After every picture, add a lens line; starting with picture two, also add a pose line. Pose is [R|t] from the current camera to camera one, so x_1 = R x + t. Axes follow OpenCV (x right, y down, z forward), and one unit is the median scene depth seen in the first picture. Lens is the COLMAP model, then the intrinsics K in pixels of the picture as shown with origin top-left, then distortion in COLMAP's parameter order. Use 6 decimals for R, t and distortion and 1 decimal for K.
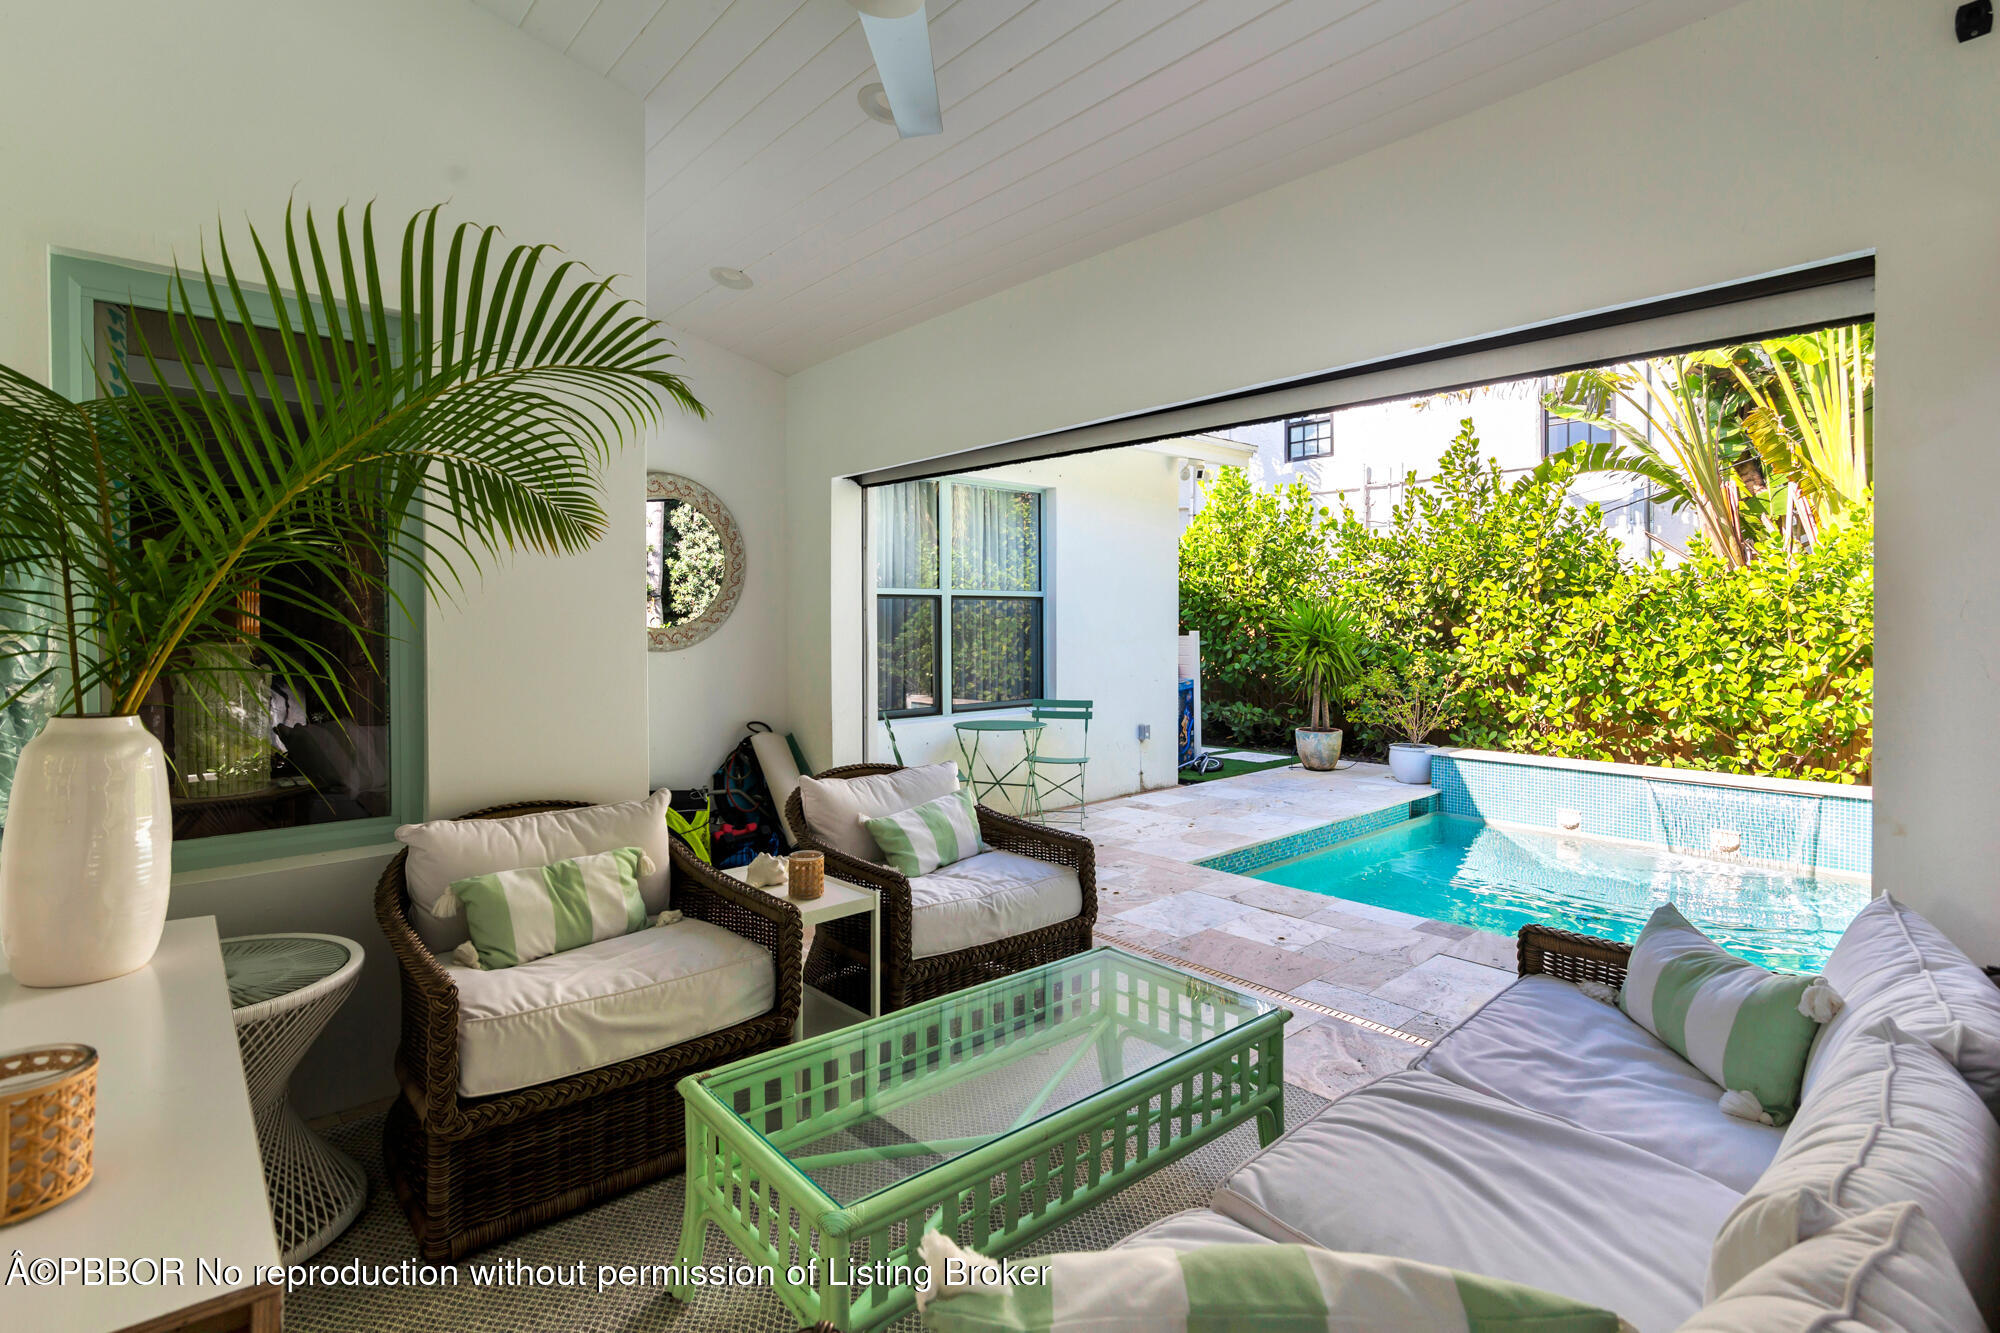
lens RADIAL K [[945.1, 0, 1000.4], [0, 945.1, 628.1], [0, 0, 1]] dist [0.001214, 0.000196]
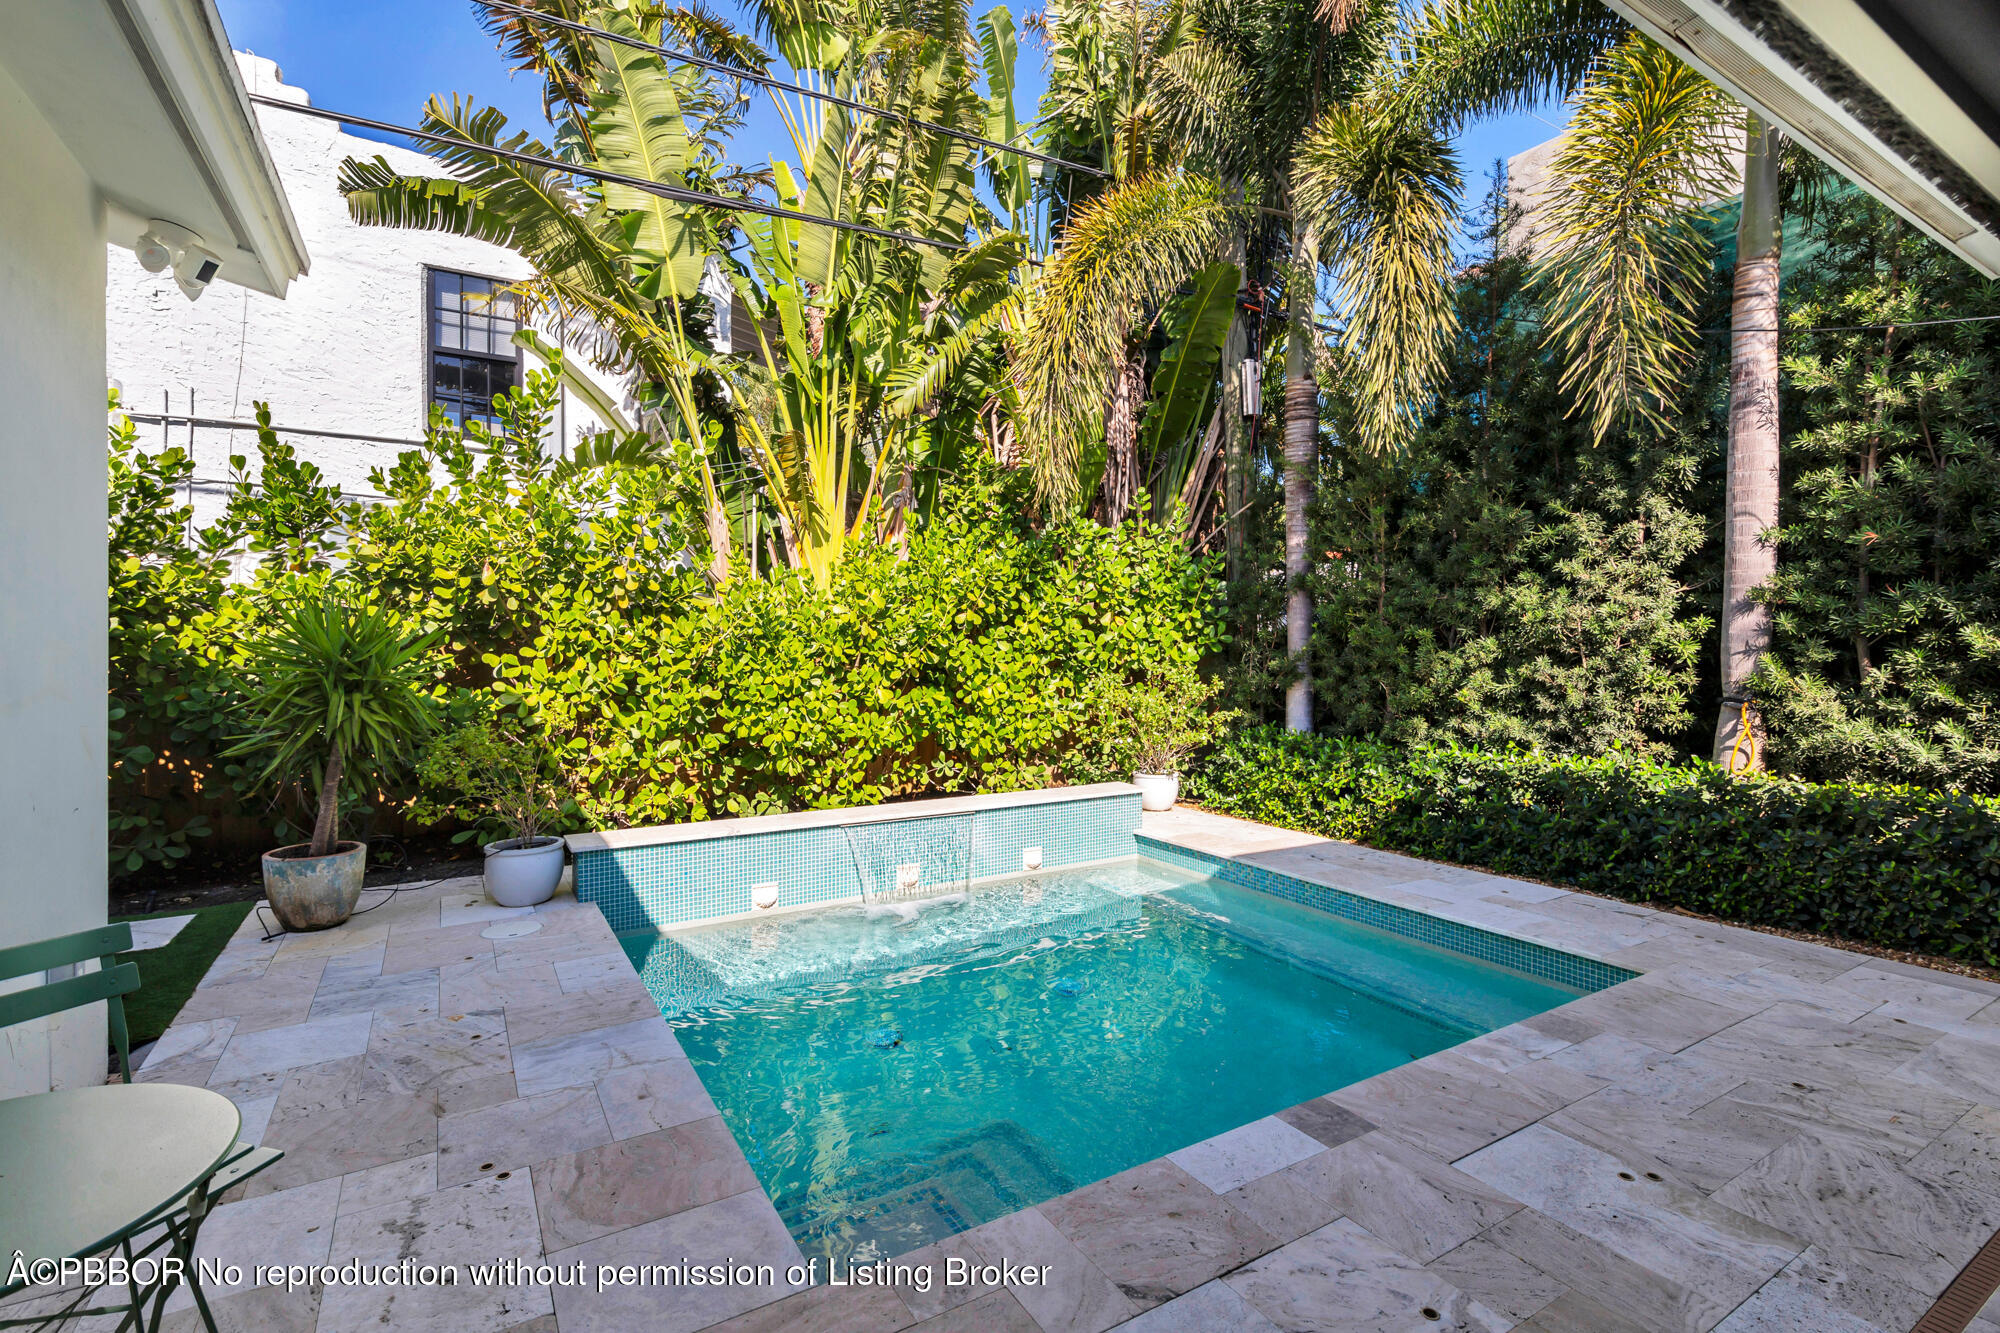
lens RADIAL K [[912.8, 0, 994.4], [0, 912.8, 607.3], [0, 0, 1]] dist [0.001320, -0.000436]
pose [[0.186326, 0.049273, 0.981252, -0.116227], [0.000605, 0.998736, -0.050266, -0.000847], [-0.982488, 0.009960, 0.186061, 0.625940]]
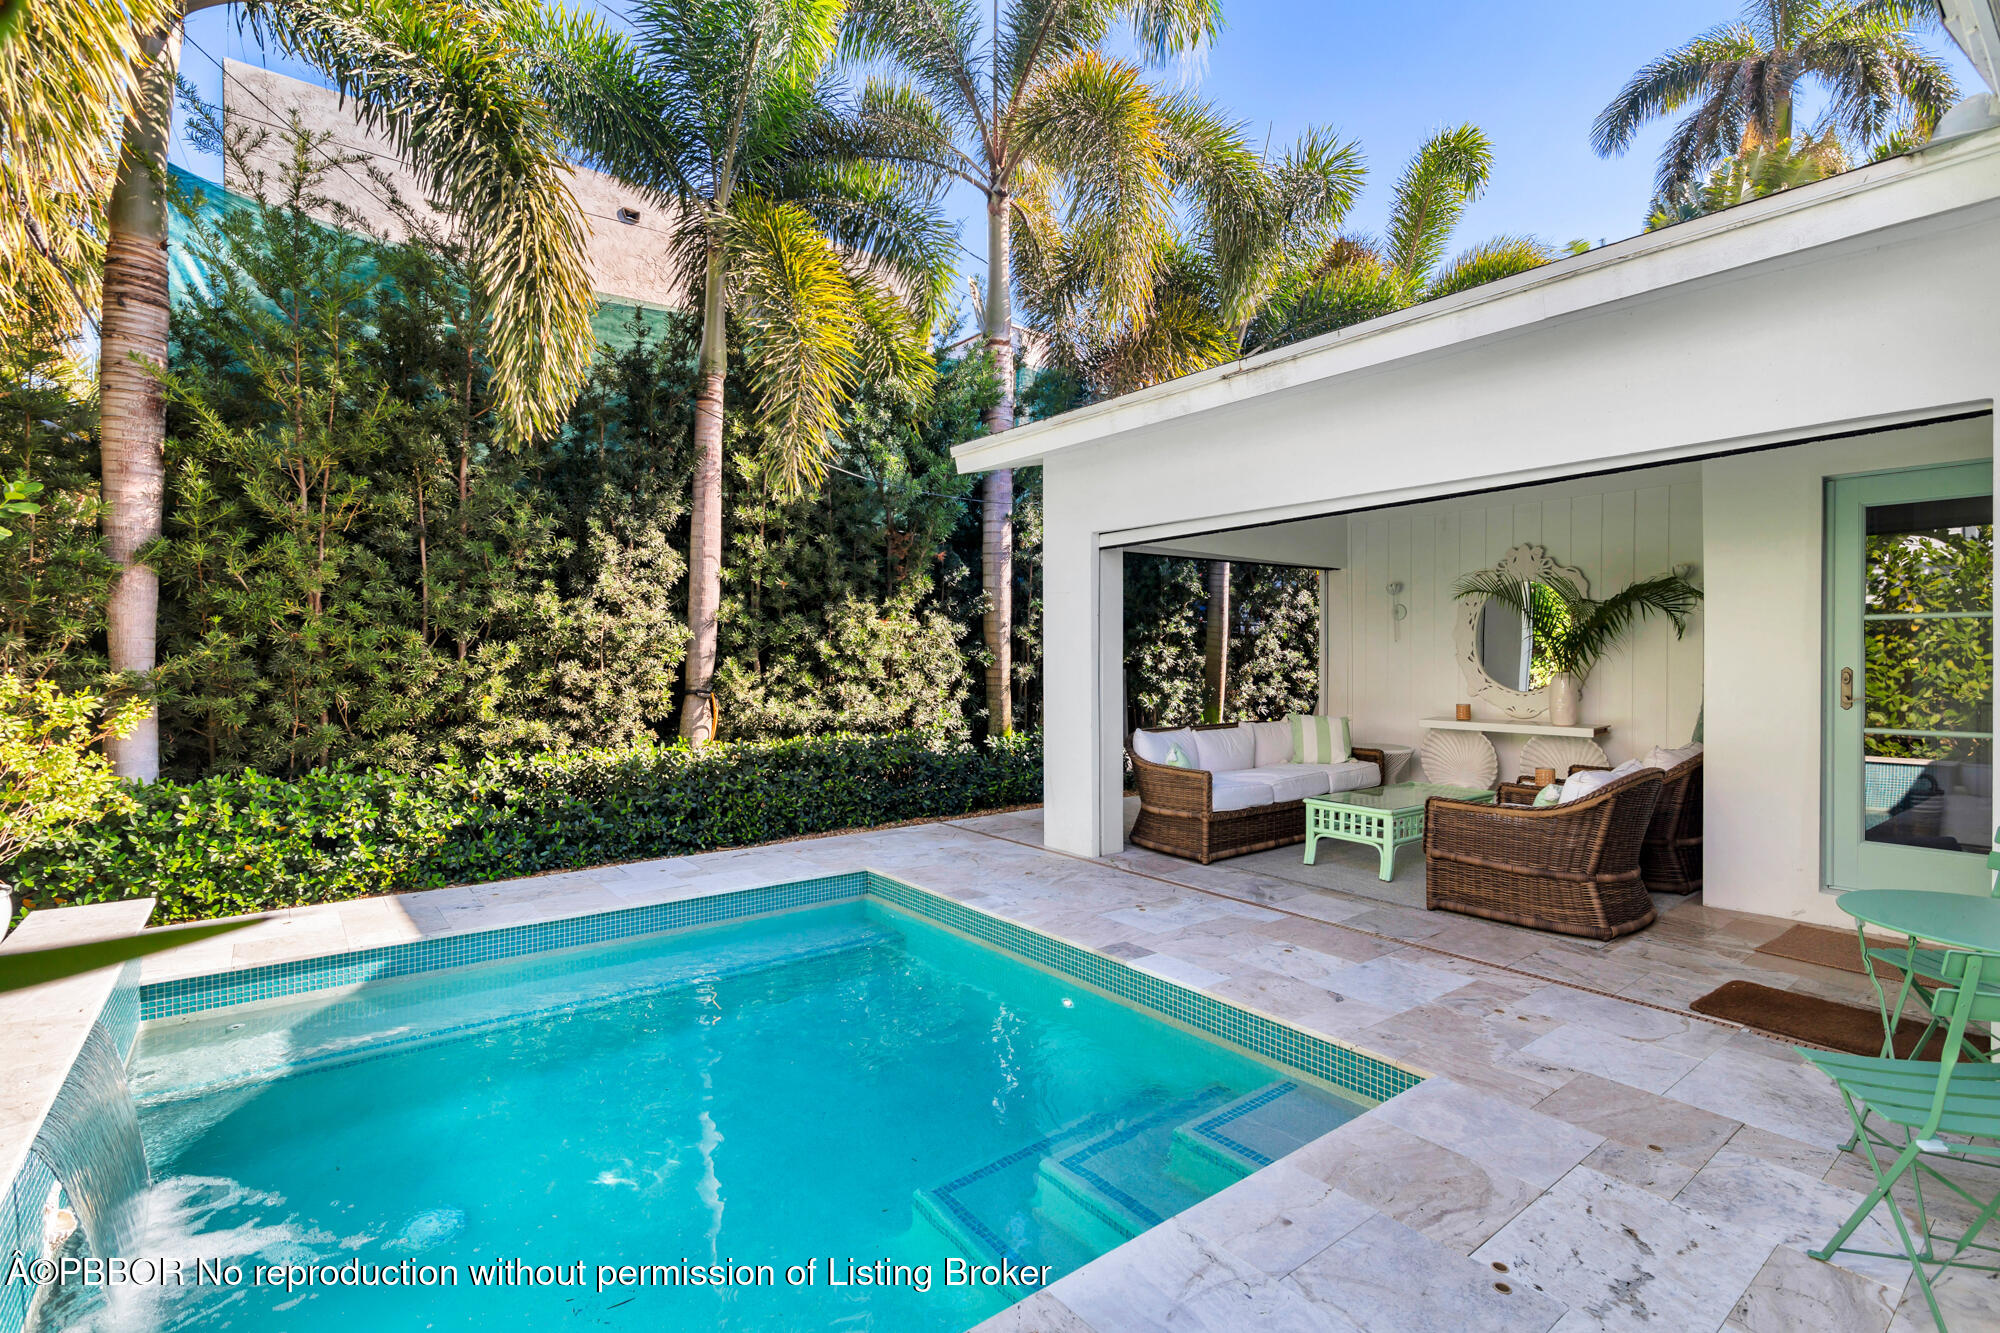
lens RADIAL K [[919.0, 0, 1000.0], [0, 919.0, 666.5], [0, 0, 1]] dist [0.002011, 0.000247]
pose [[-0.997396, 0.003559, 0.072030, 0.302666], [0.004645, 0.999878, 0.014918, -0.003997], [-0.071968, 0.015214, -0.997291, 1.138094]]
